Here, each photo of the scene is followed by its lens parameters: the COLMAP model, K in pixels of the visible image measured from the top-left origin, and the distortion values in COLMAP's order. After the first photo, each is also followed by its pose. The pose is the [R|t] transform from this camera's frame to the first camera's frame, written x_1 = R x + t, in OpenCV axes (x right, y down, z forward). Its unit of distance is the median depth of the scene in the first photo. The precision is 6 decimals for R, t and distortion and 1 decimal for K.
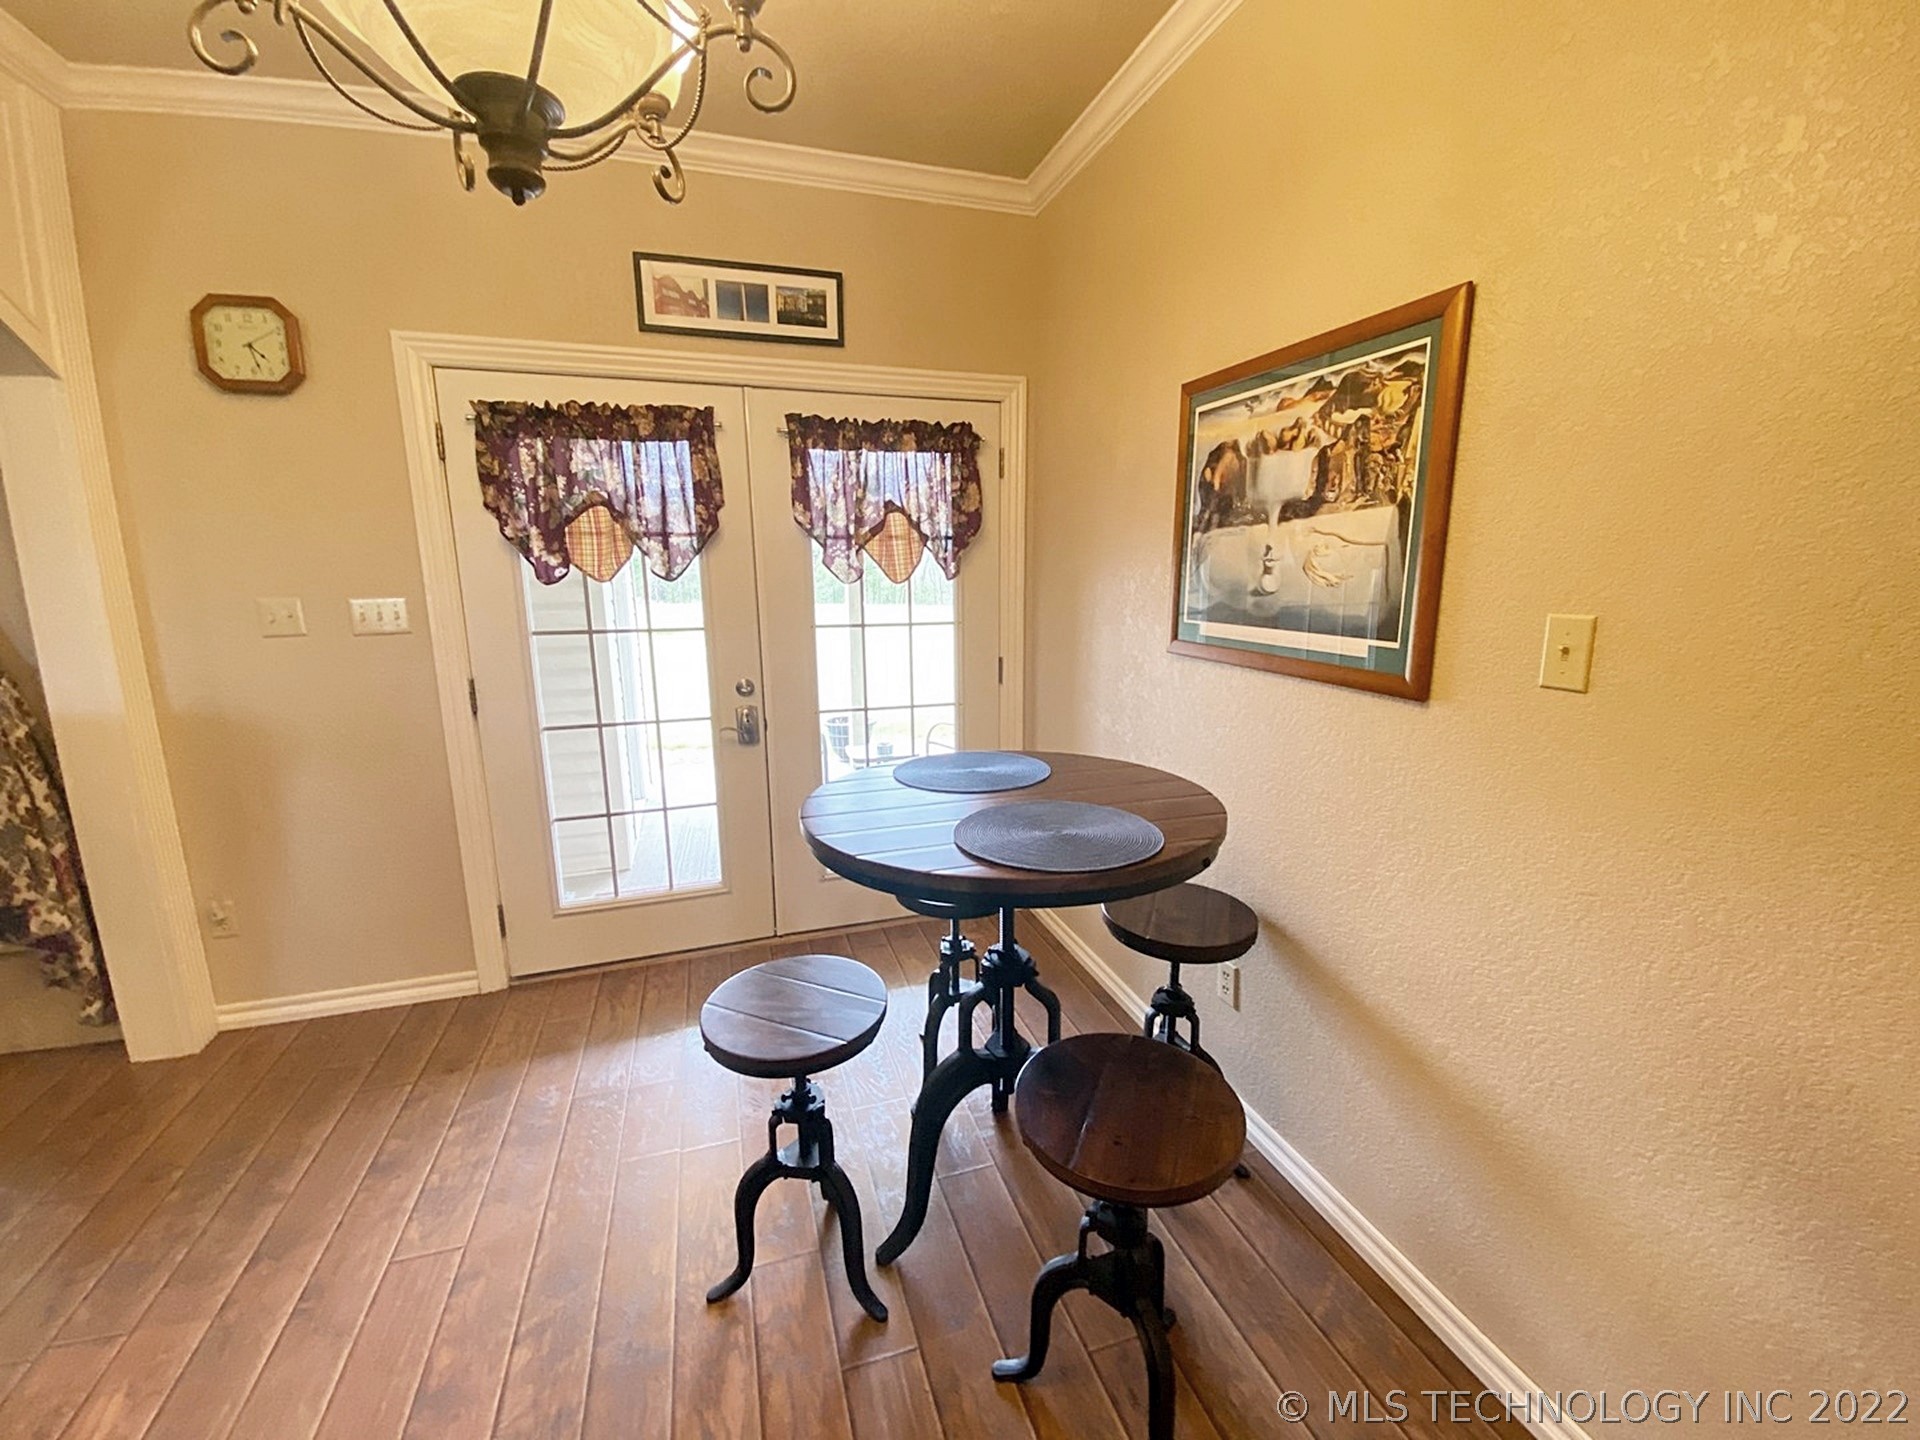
lens RADIAL K [[787.8, 0, 945.9], [0, 787.8, 724.2], [0, 0, 1]] dist [-0.004437, -0.011002]
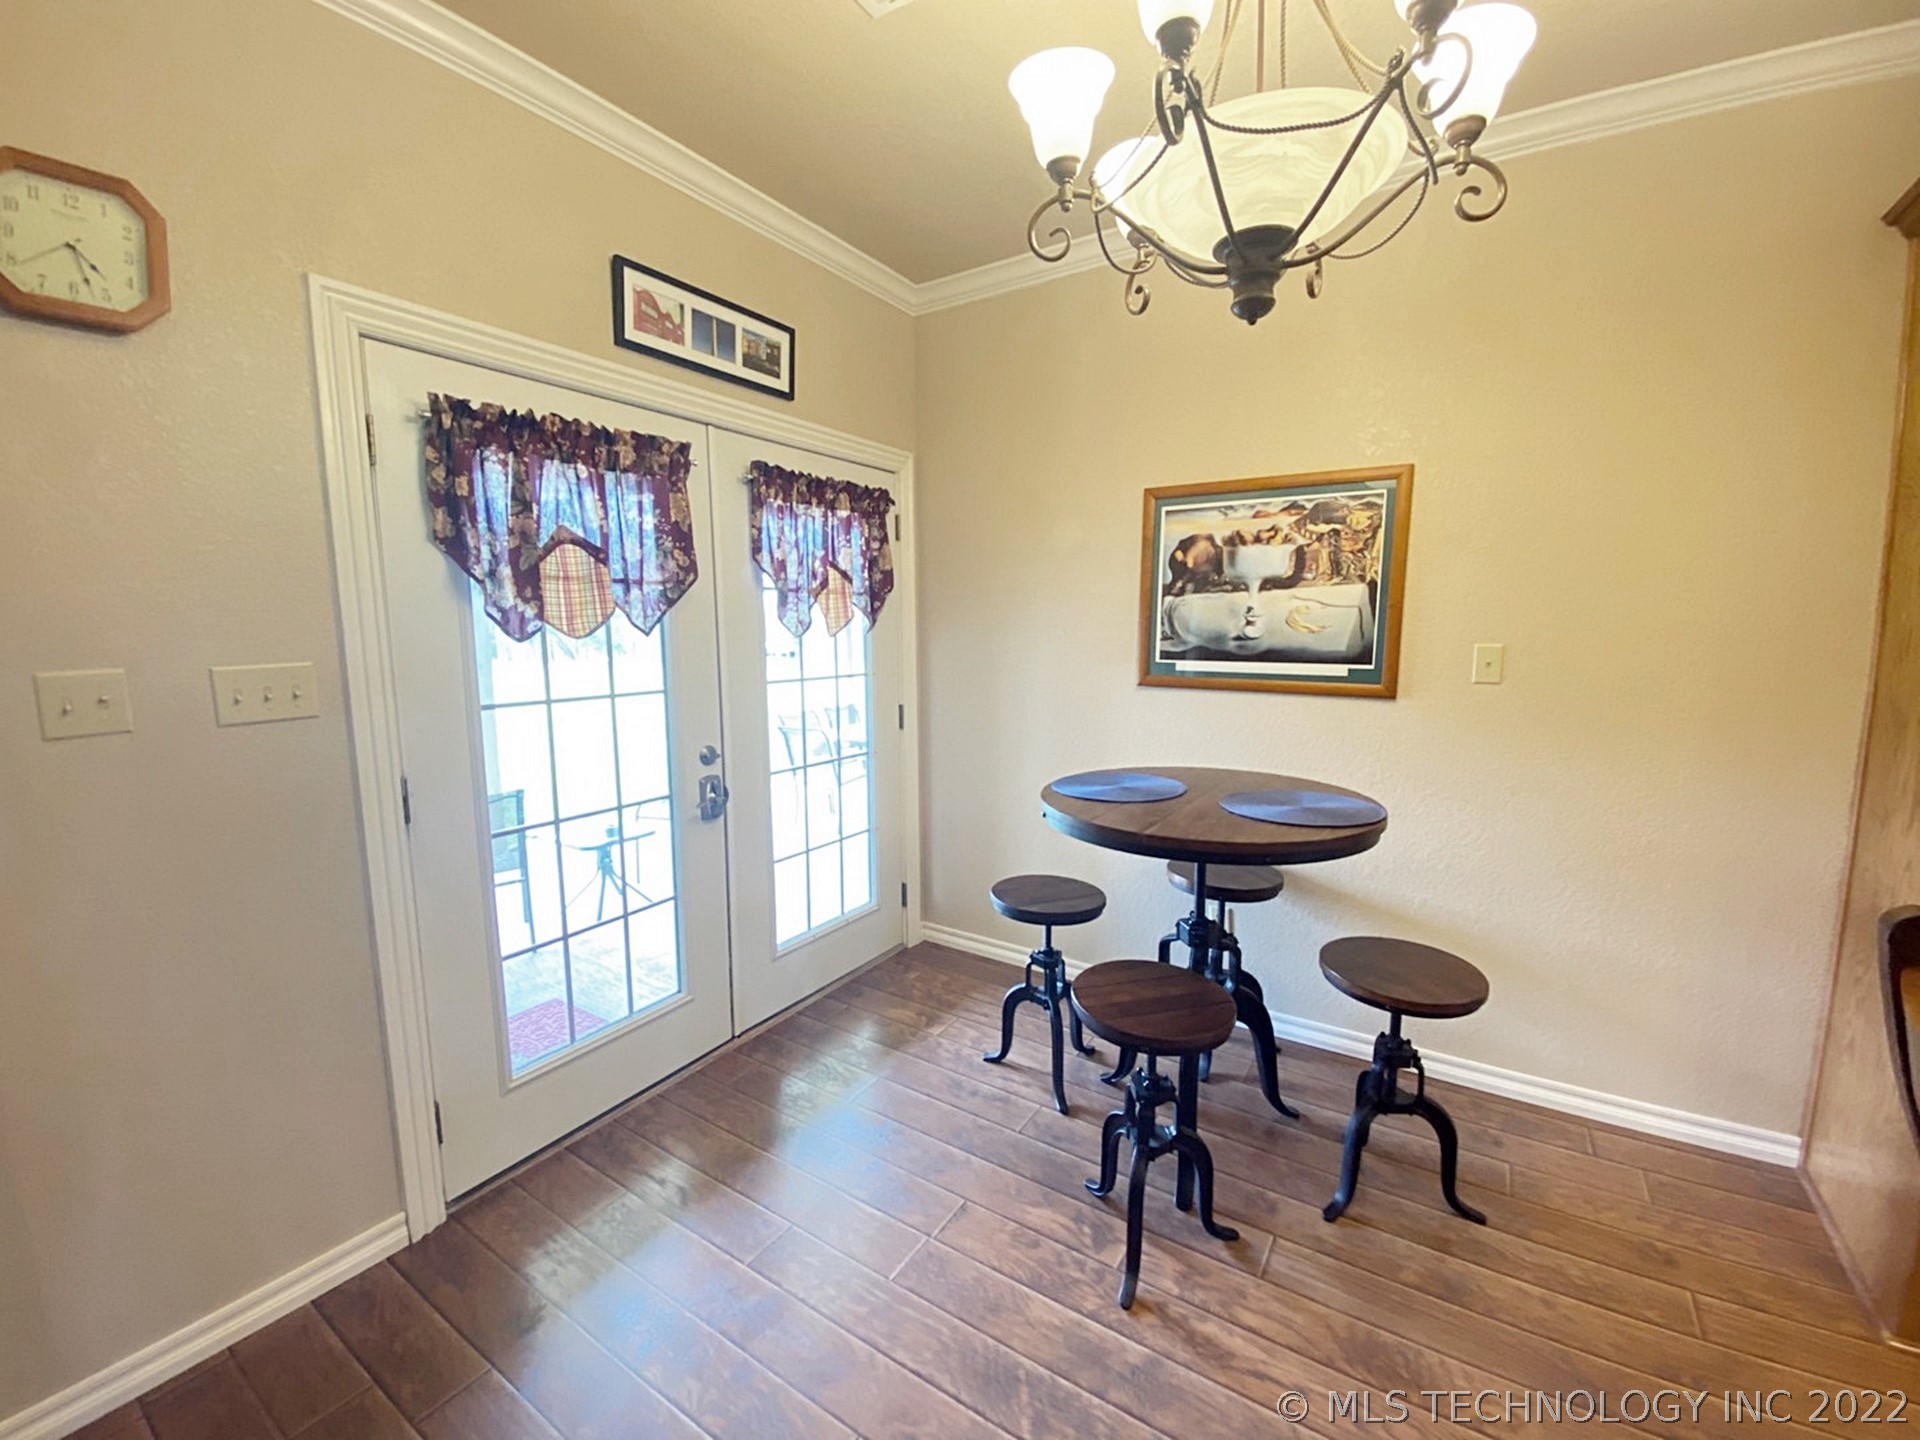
lens RADIAL K [[787.8, 0, 976.1], [0, 787.8, 722.4], [0, 0, 1]] dist [-0.004437, -0.011002]
pose [[0.770463, -0.077245, 0.632788, -0.679238], [0.124816, 0.991698, -0.030914, -0.022354], [-0.625147, 0.102800, 0.773708, 0.148148]]
